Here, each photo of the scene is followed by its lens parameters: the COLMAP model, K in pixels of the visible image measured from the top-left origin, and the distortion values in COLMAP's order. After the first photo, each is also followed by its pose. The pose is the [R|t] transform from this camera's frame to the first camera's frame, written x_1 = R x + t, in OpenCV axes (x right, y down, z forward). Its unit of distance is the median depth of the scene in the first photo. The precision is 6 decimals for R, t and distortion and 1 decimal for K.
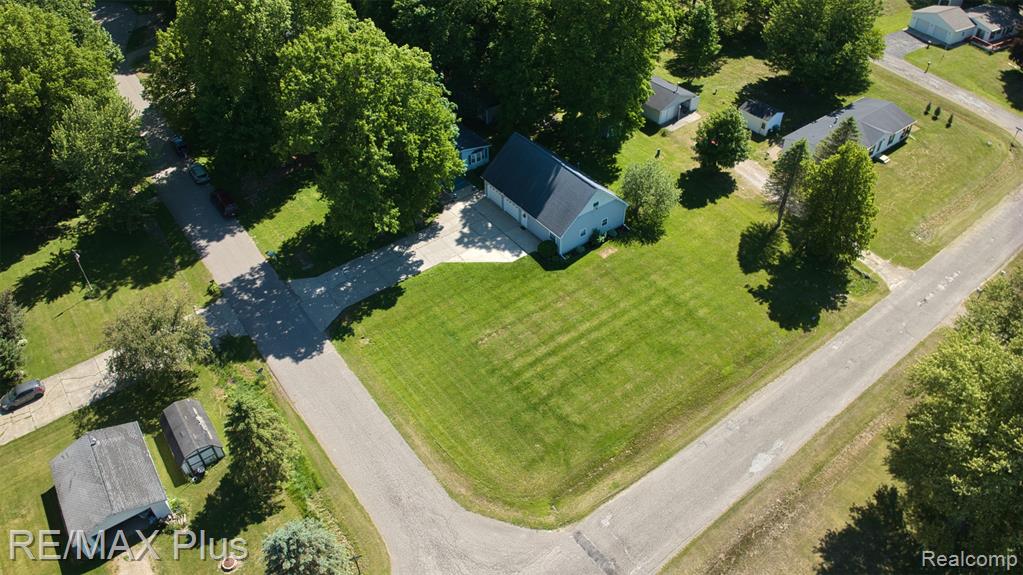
lens RADIAL K [[716.5, 0, 511.5], [0, 716.5, 287.5], [0, 0, 1]] dist [-0.096732, -0.020199]
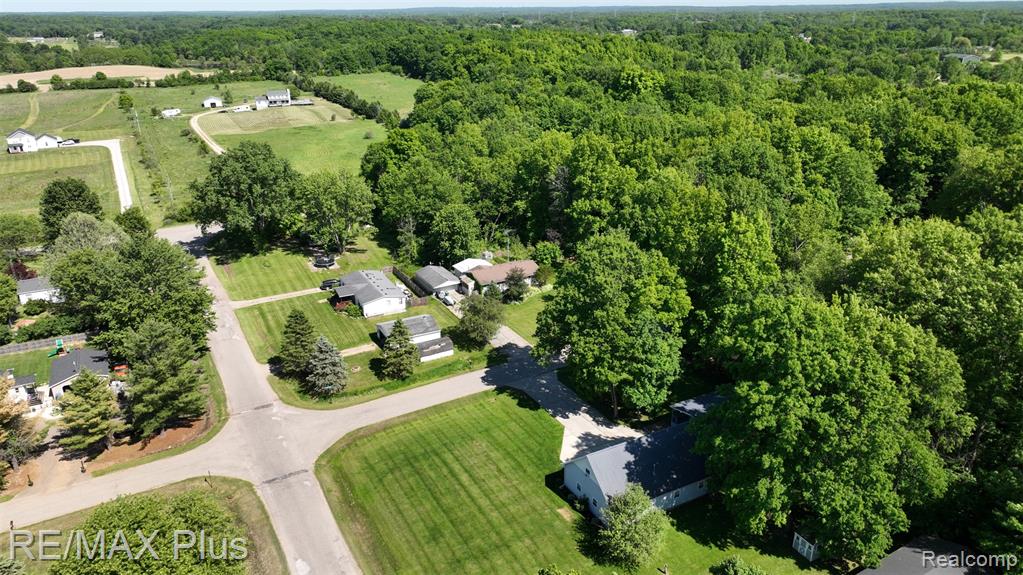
lens RADIAL K [[716.5, 0, 511.5], [0, 716.5, 287.5], [0, 0, 1]] dist [-0.096732, -0.020199]
pose [[-0.148418, 0.350963, -0.924552, 1.074580], [-0.670557, 0.651442, 0.354933, -0.628533], [0.726860, 0.672643, 0.138655, 0.676585]]
